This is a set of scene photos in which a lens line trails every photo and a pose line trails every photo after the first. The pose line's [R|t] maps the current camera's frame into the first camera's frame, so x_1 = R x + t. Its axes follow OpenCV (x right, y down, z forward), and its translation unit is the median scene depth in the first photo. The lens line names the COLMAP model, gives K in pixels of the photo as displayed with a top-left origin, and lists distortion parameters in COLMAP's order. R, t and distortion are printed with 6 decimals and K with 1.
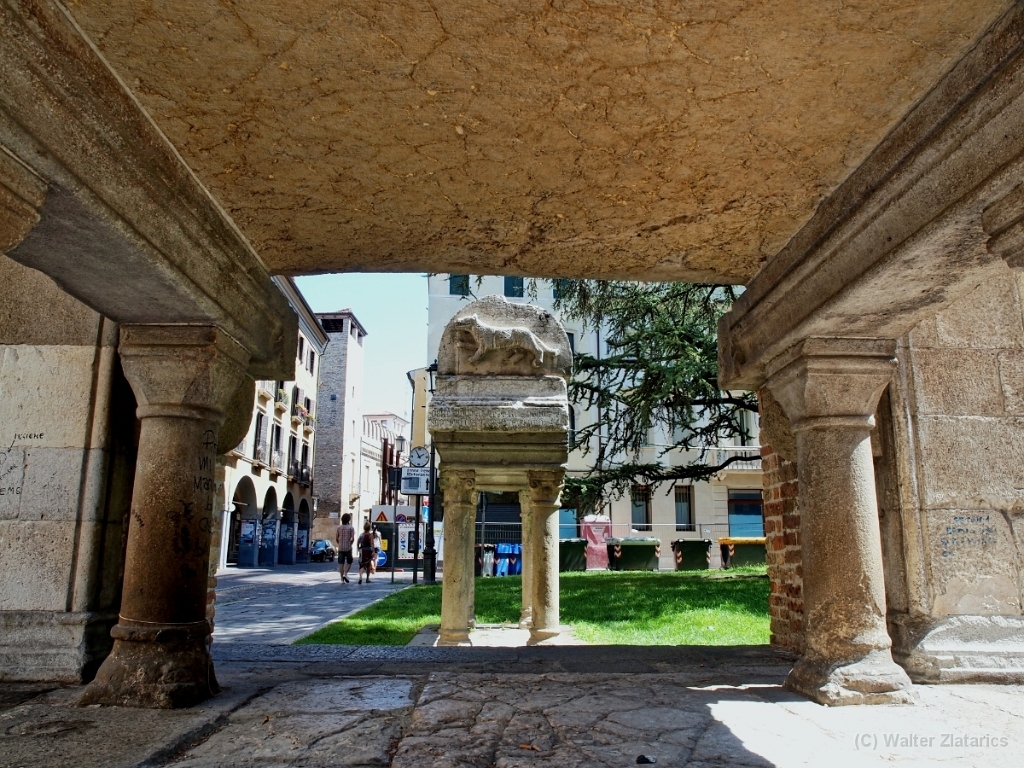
lens RADIAL K [[706.5, 0, 491.0], [0, 706.5, 403.2], [0, 0, 1]] dist [-0.149025, 0.130943]
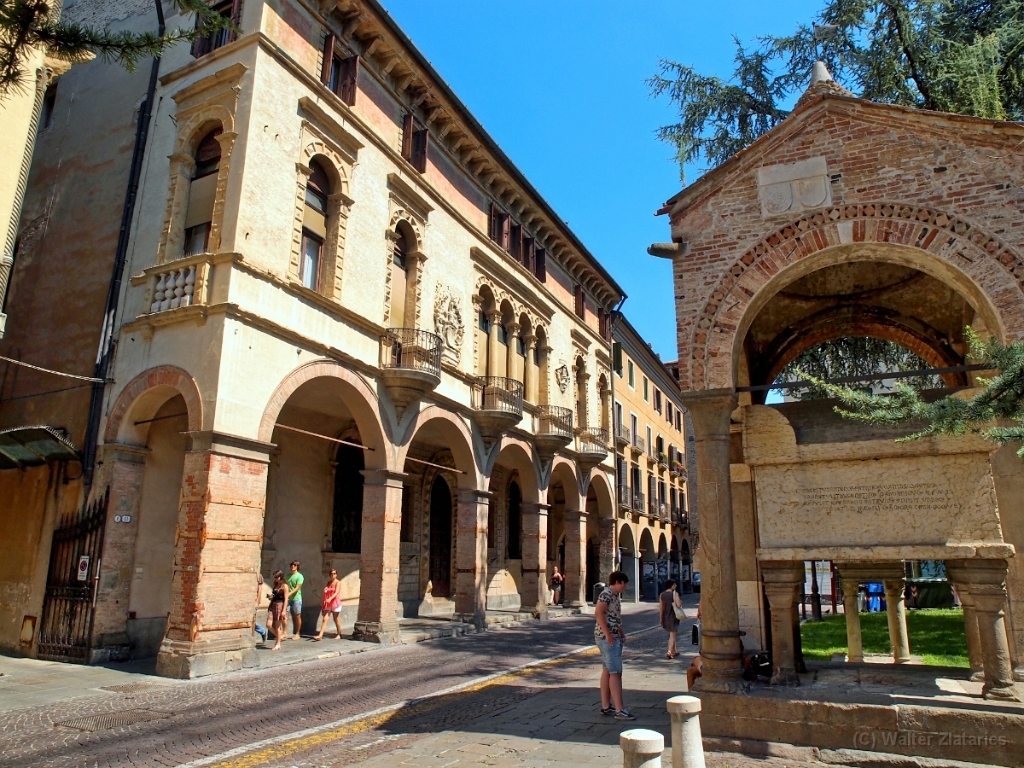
lens RADIAL K [[706.5, 0, 491.0], [0, 706.5, 403.2], [0, 0, 1]] dist [-0.149025, 0.130943]
pose [[0.886074, -0.106918, -0.451044, -0.003488], [0.095023, 0.994268, -0.049012, -0.076914], [0.453699, 0.000569, 0.891155, -0.234520]]
